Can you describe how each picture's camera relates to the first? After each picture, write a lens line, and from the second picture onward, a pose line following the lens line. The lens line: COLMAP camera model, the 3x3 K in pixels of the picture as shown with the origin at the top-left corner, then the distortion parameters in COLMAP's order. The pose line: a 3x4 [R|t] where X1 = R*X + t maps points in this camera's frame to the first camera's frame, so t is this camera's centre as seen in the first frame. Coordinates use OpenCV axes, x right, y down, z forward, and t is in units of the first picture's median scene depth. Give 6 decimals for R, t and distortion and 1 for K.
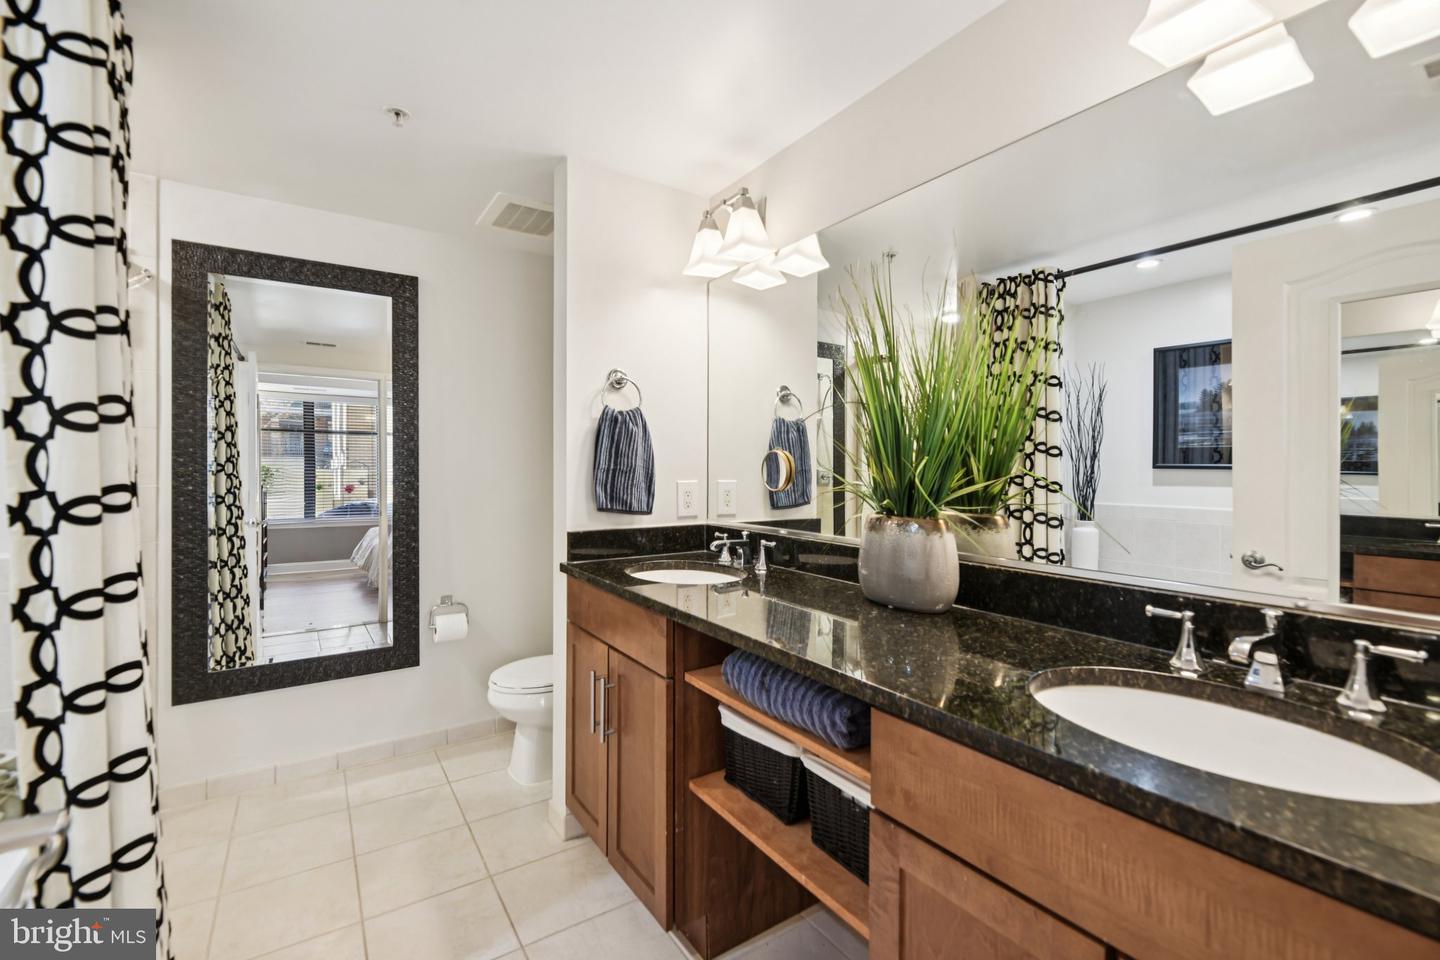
lens RADIAL K [[614.4, 0, 721.8], [0, 614.4, 469.9], [0, 0, 1]] dist [-0.003644, -0.000052]
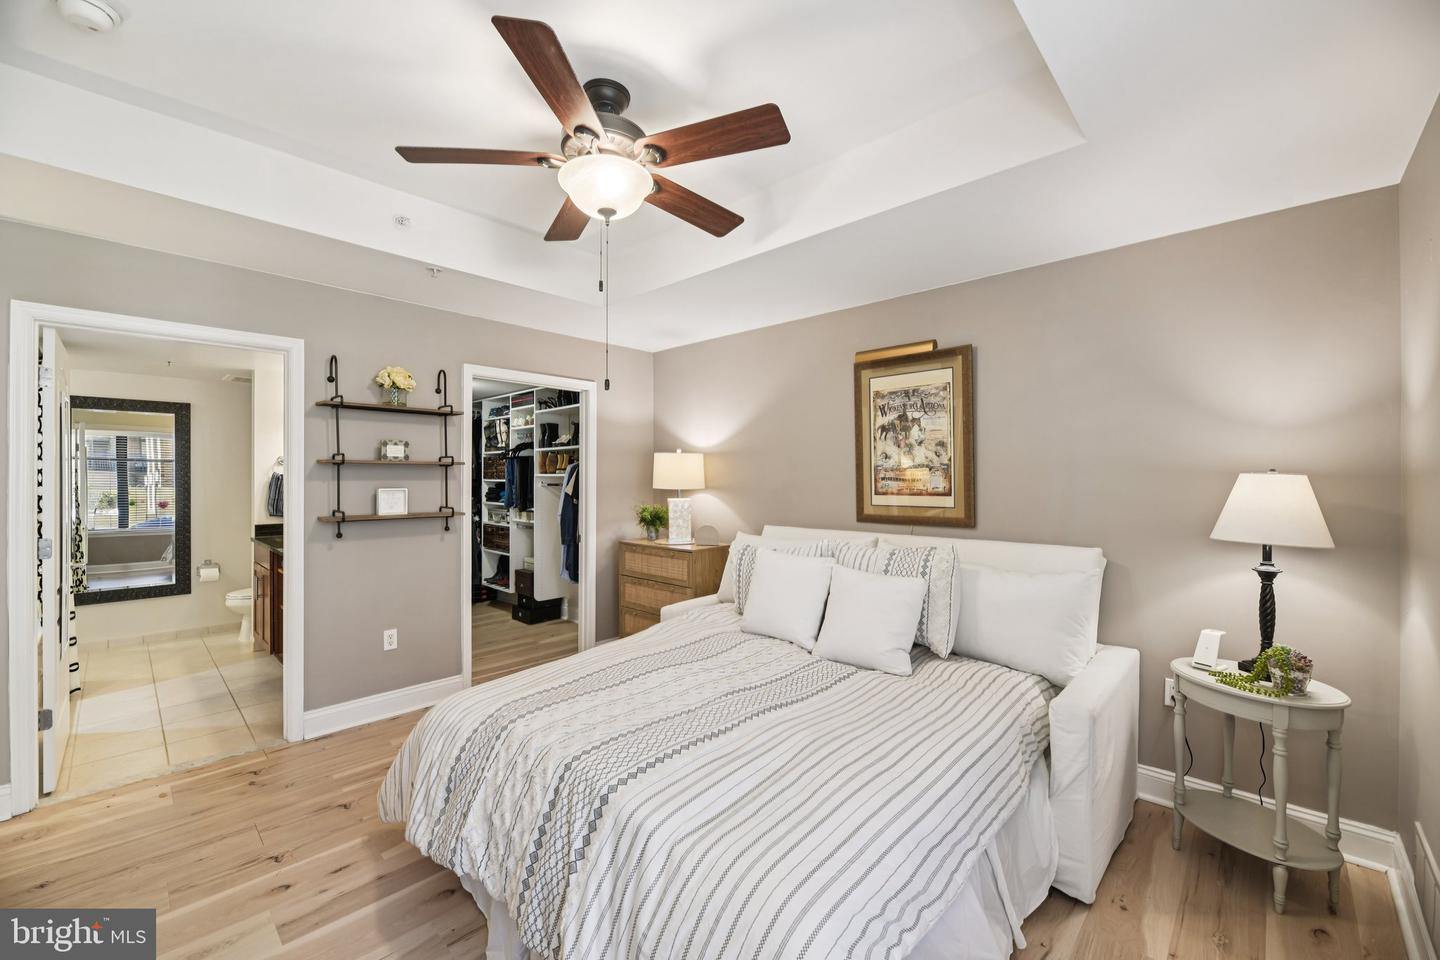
lens RADIAL K [[581.2, 0, 715.7], [0, 581.2, 472.6], [0, 0, 1]] dist [0.001518, -0.001898]
pose [[0.978487, -0.005268, 0.206242, 0.805921], [0.006862, 0.999952, -0.007015, -0.057945], [-0.206195, 0.008279, 0.978476, -1.235114]]
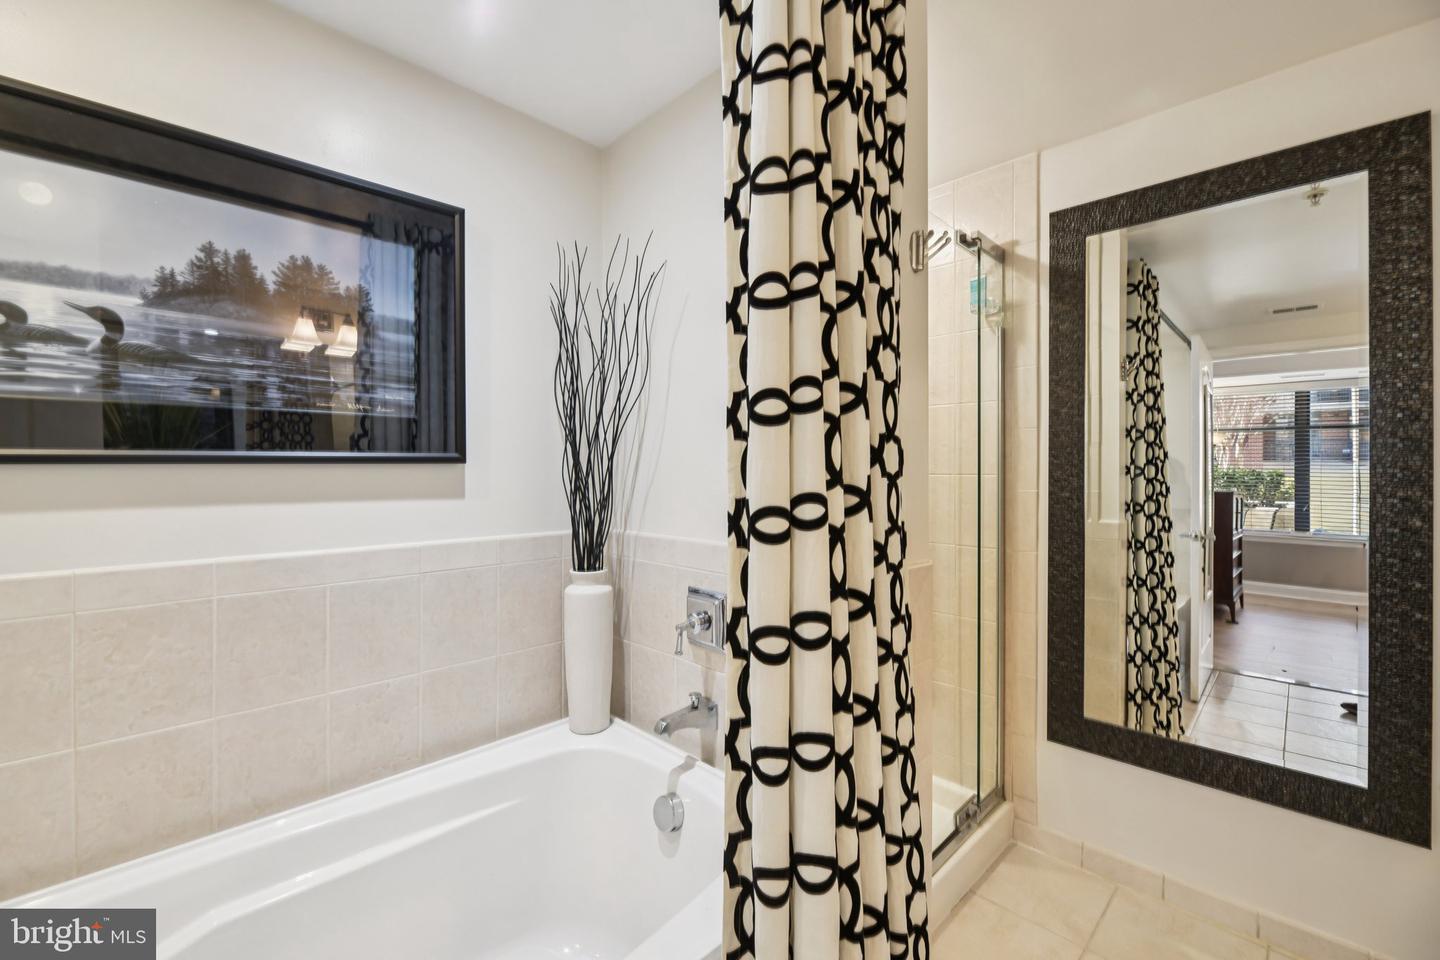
lens RADIAL K [[614.4, 0, 719.3], [0, 614.4, 470.2], [0, 0, 1]] dist [-0.003644, -0.000052]
pose [[0.200000, -0.000792, -0.979796, -0.103676], [-0.004620, 0.999988, -0.001752, -0.000813], [0.979785, 0.004877, 0.199994, 0.297760]]
